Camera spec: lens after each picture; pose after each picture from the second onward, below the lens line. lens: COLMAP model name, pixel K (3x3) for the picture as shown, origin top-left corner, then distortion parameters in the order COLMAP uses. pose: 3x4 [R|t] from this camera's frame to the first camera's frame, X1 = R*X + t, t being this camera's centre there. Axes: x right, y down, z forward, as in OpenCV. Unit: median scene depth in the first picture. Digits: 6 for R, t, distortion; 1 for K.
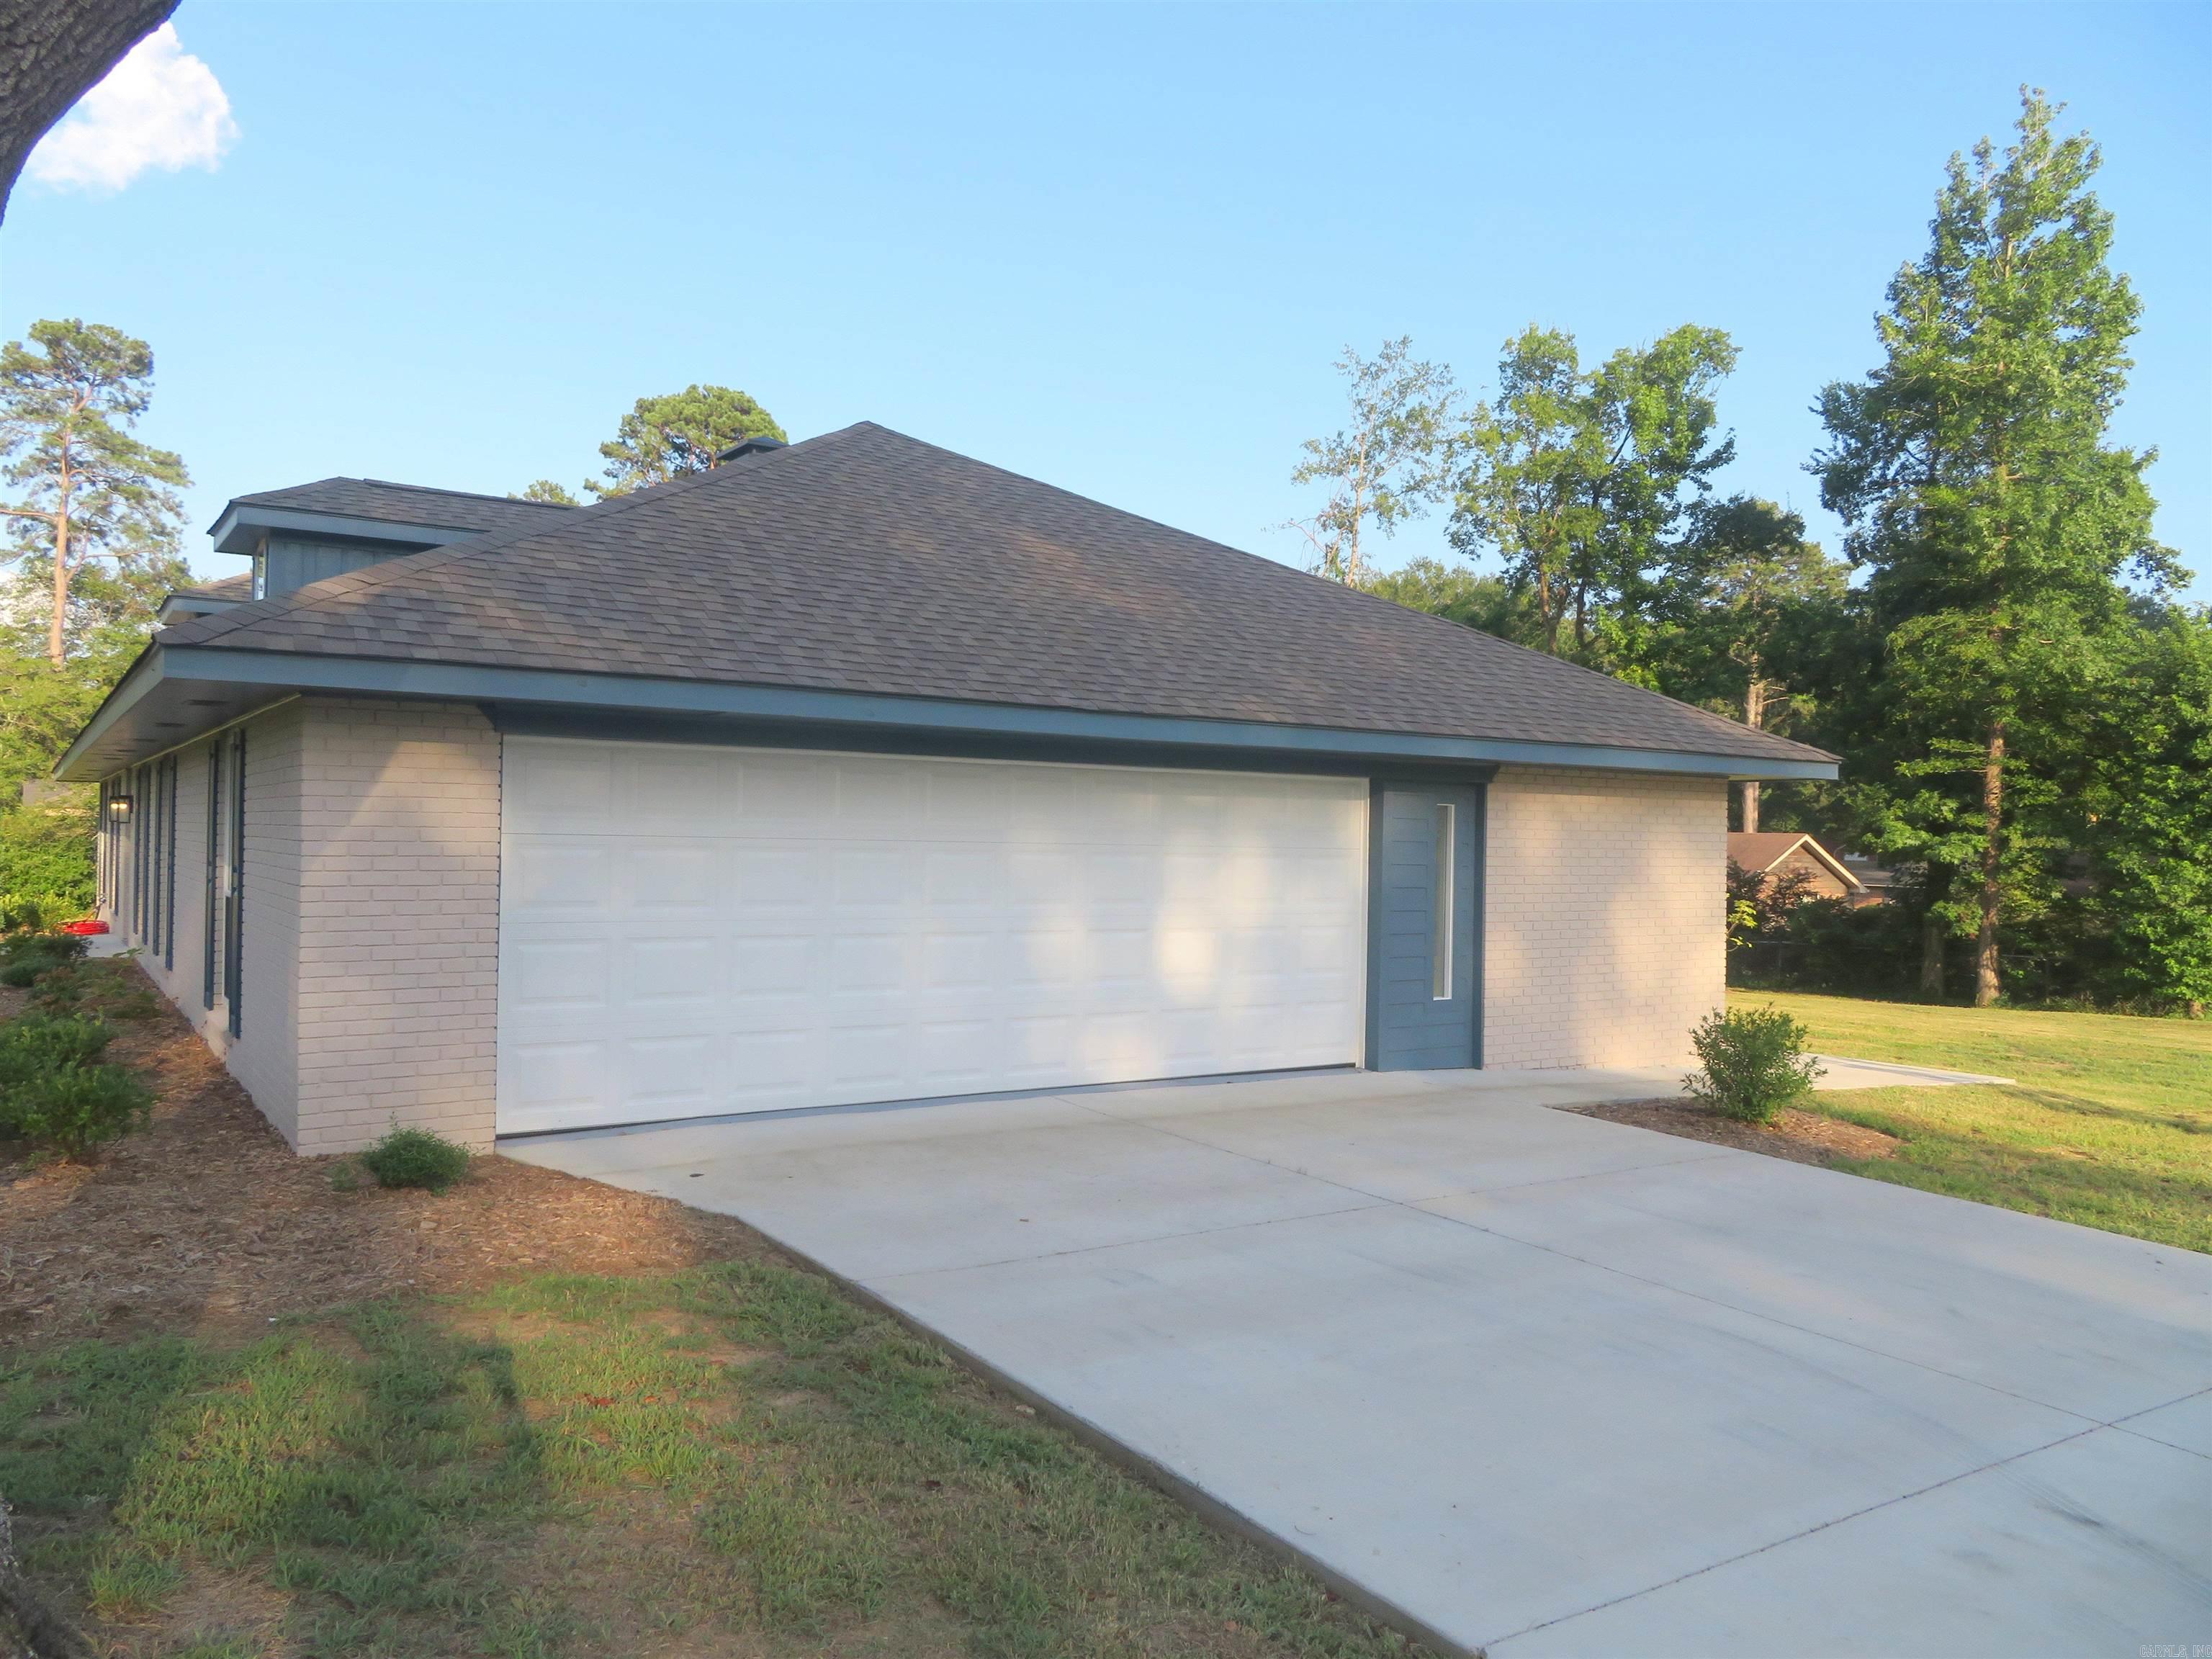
lens RADIAL K [[1630.0, 0, 1064.9], [0, 1630.0, 805.5], [0, 0, 1]] dist [-0.004799, -0.001970]
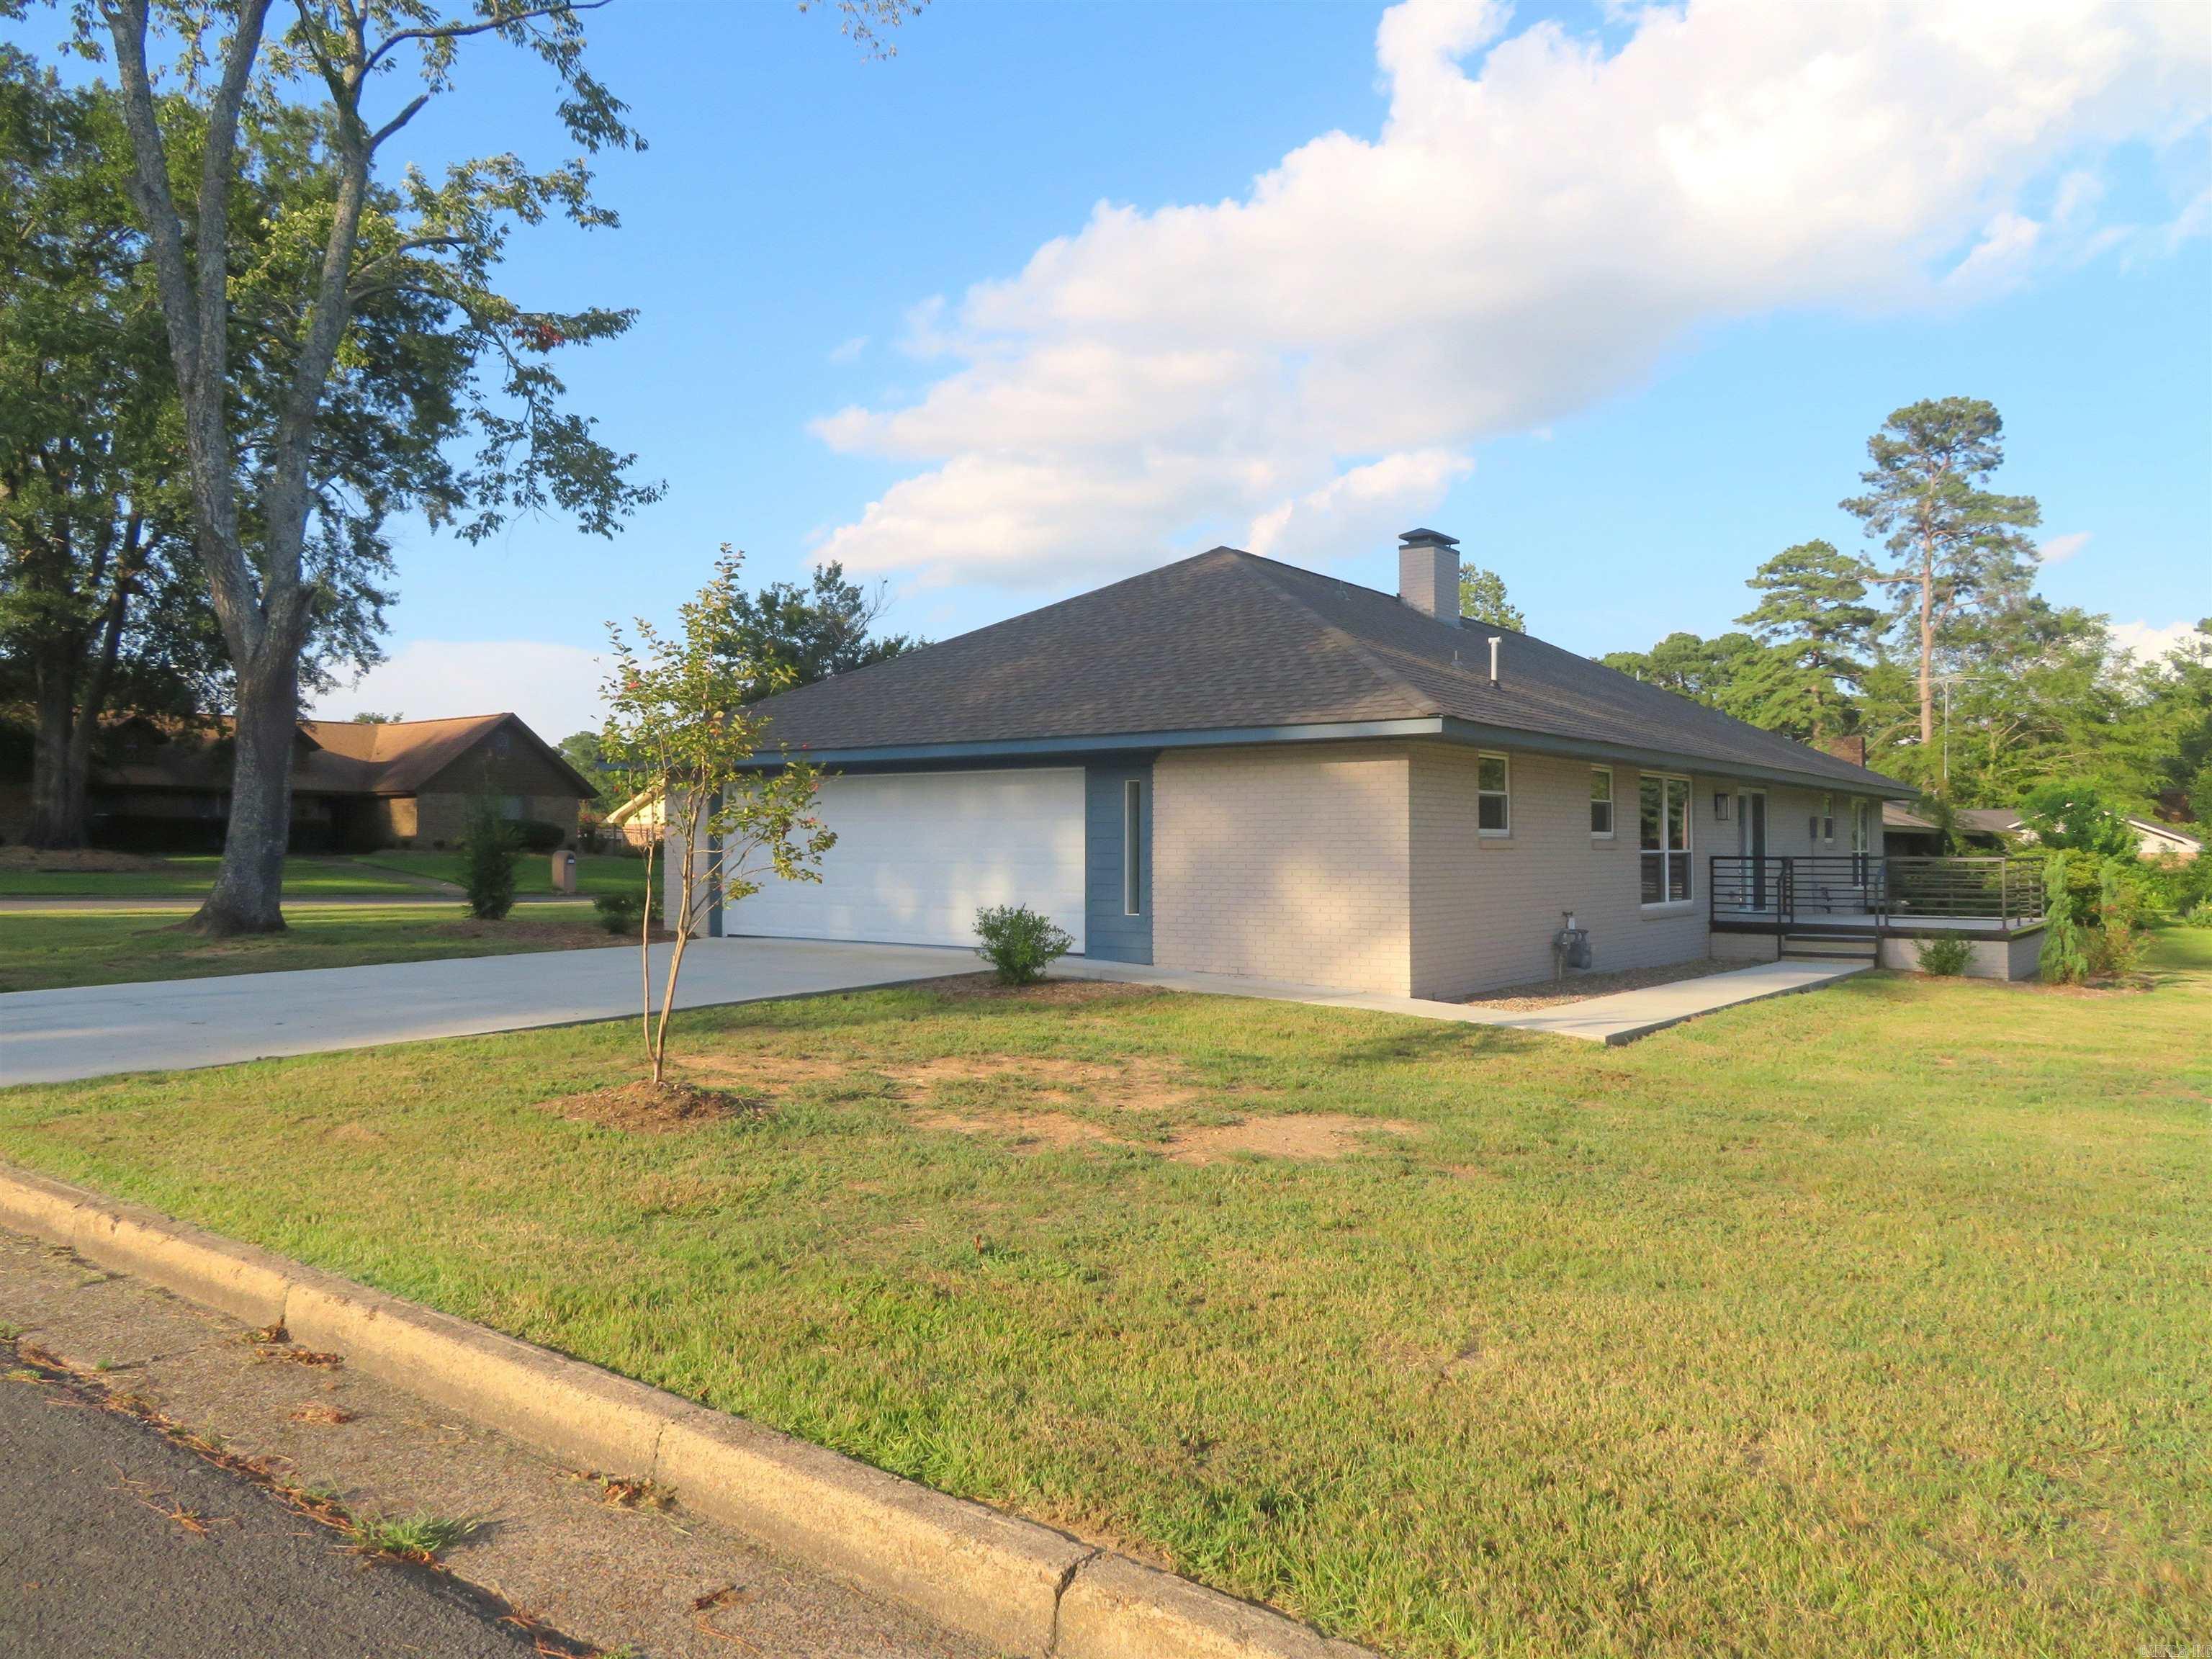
lens RADIAL K [[1619.1, 0, 1090.3], [0, 1619.1, 805.6], [0, 0, 1]] dist [-0.001587, 0.019713]
pose [[0.356807, -0.043237, -0.933177, 0.442904], [0.021914, 0.999041, -0.037910, 0.020844], [0.933921, -0.006923, 0.357412, 0.122500]]
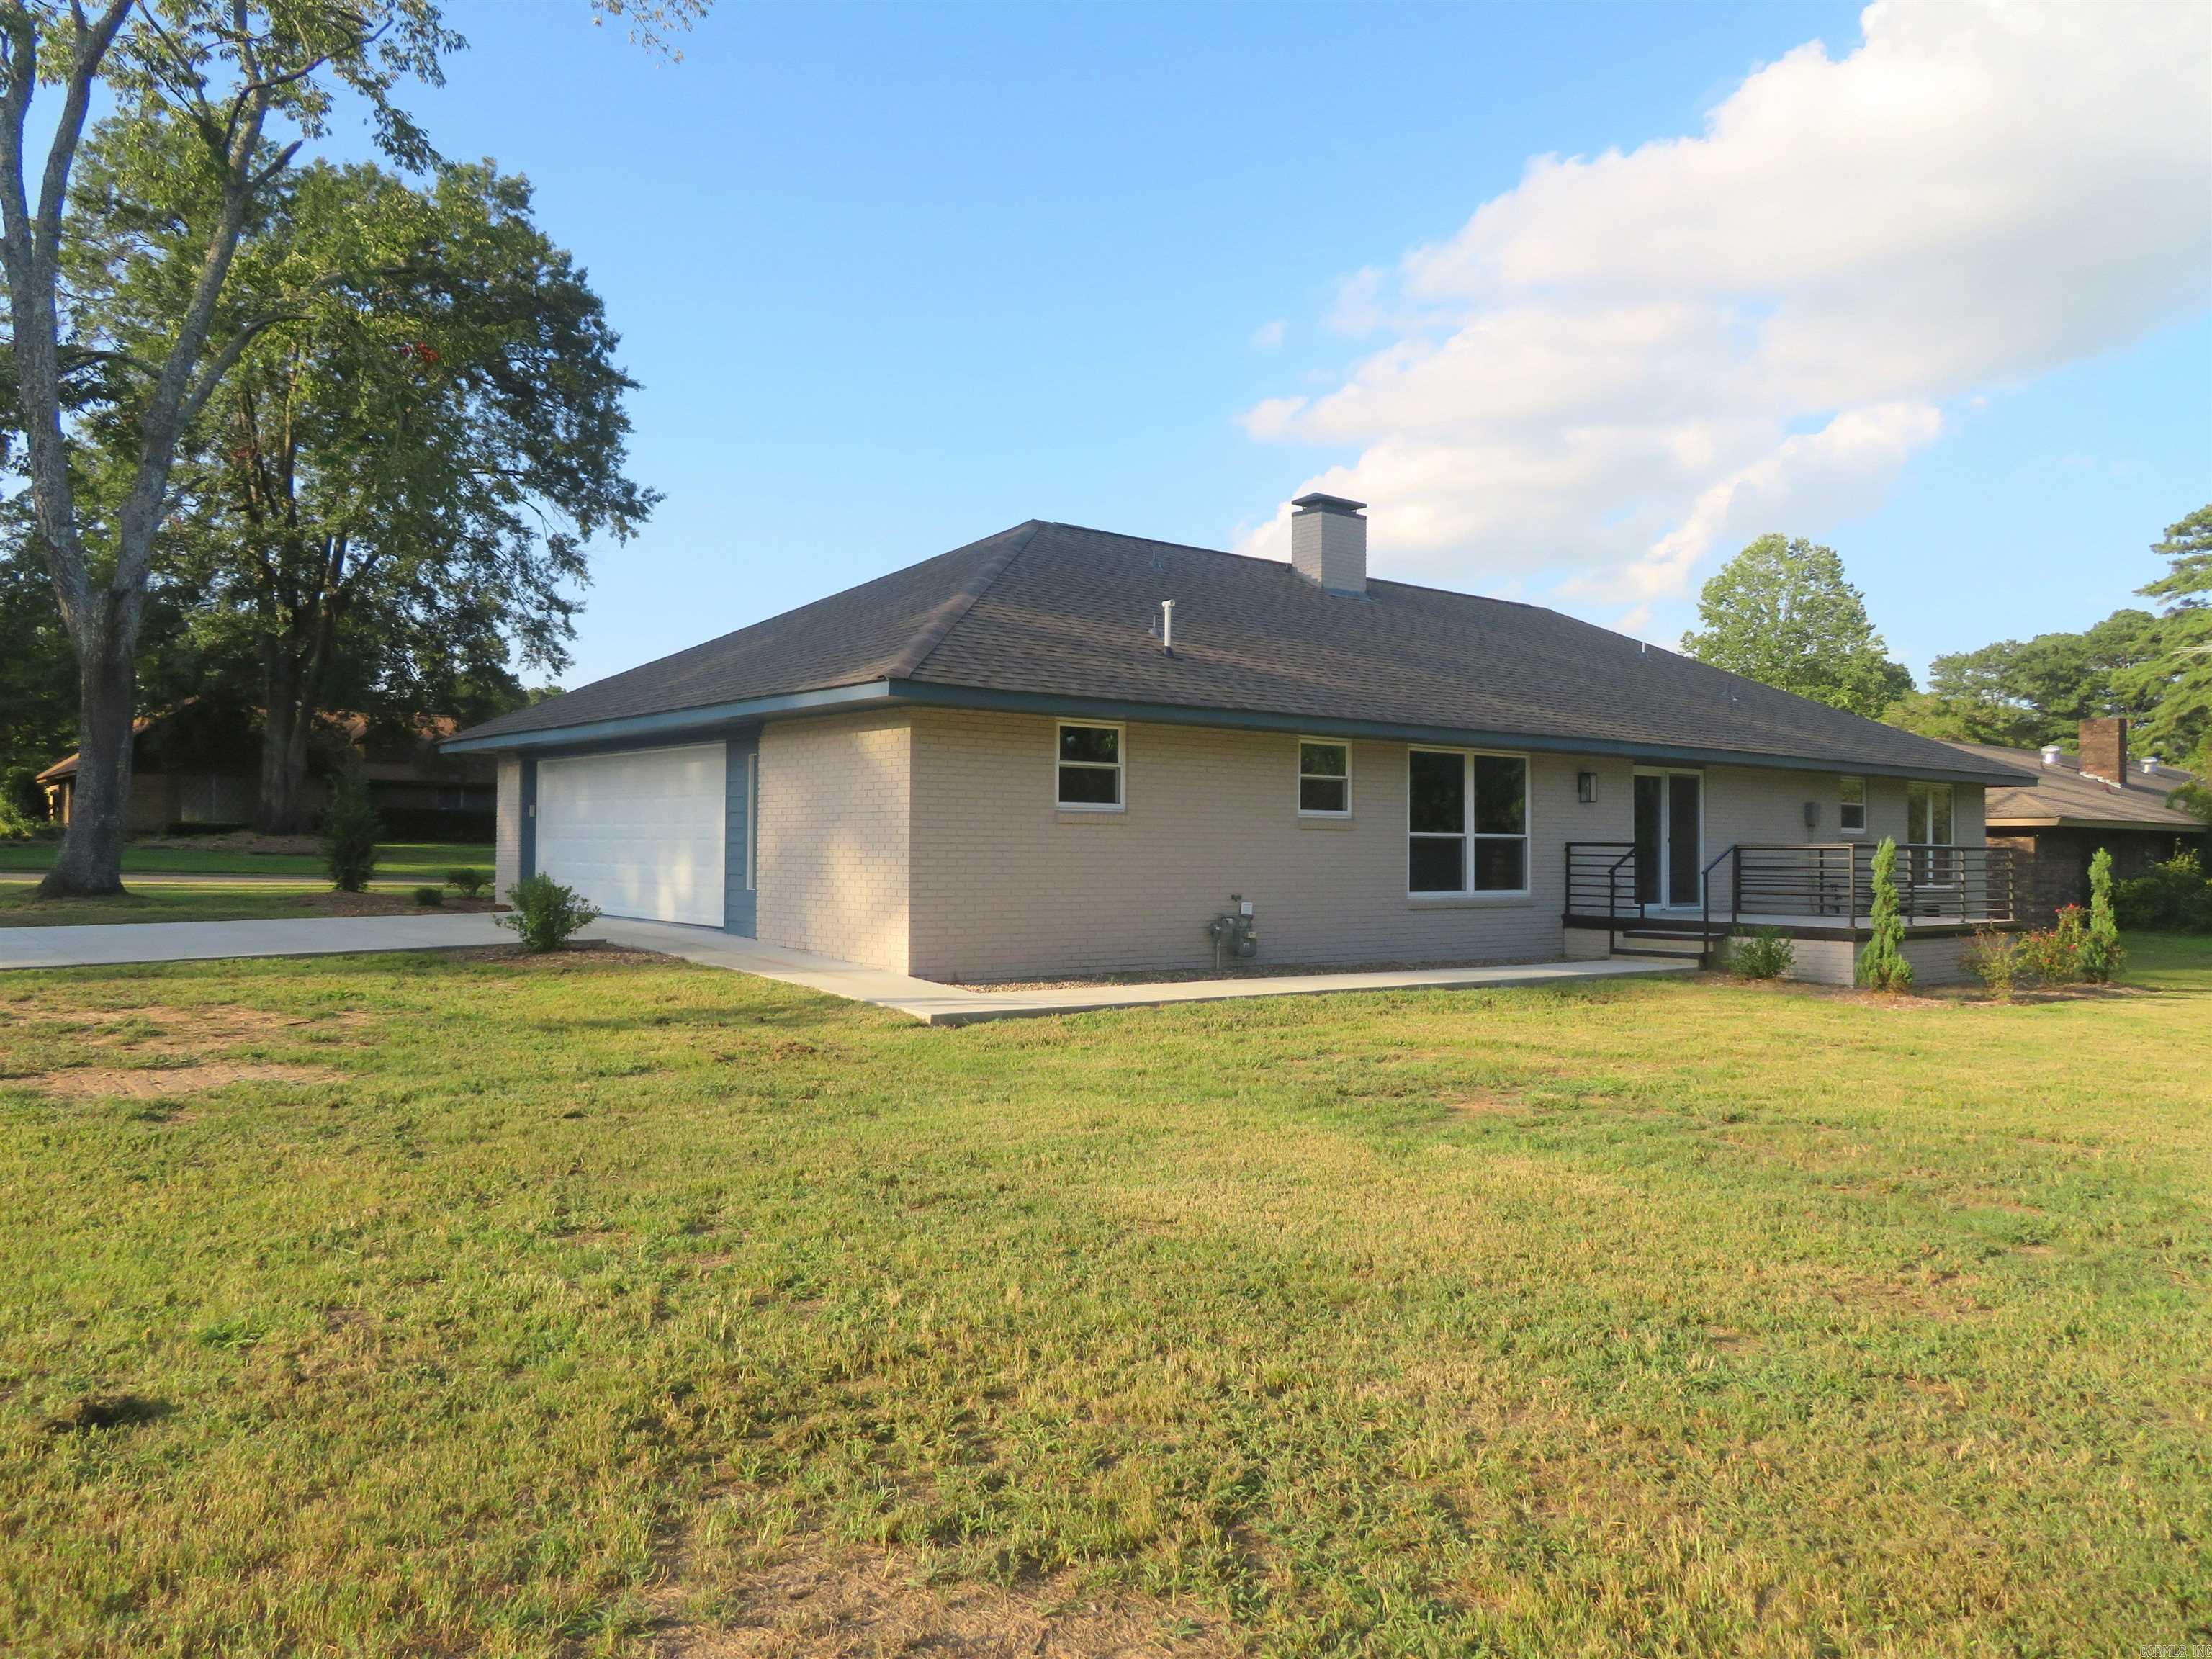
lens RADIAL K [[1619.1, 0, 1090.3], [0, 1619.1, 805.6], [0, 0, 1]] dist [-0.001587, 0.019713]
pose [[0.107459, -0.043924, -0.993239, 0.480348], [0.009229, 0.999025, -0.043181, 0.030812], [0.994167, -0.004526, 0.107759, 0.323430]]
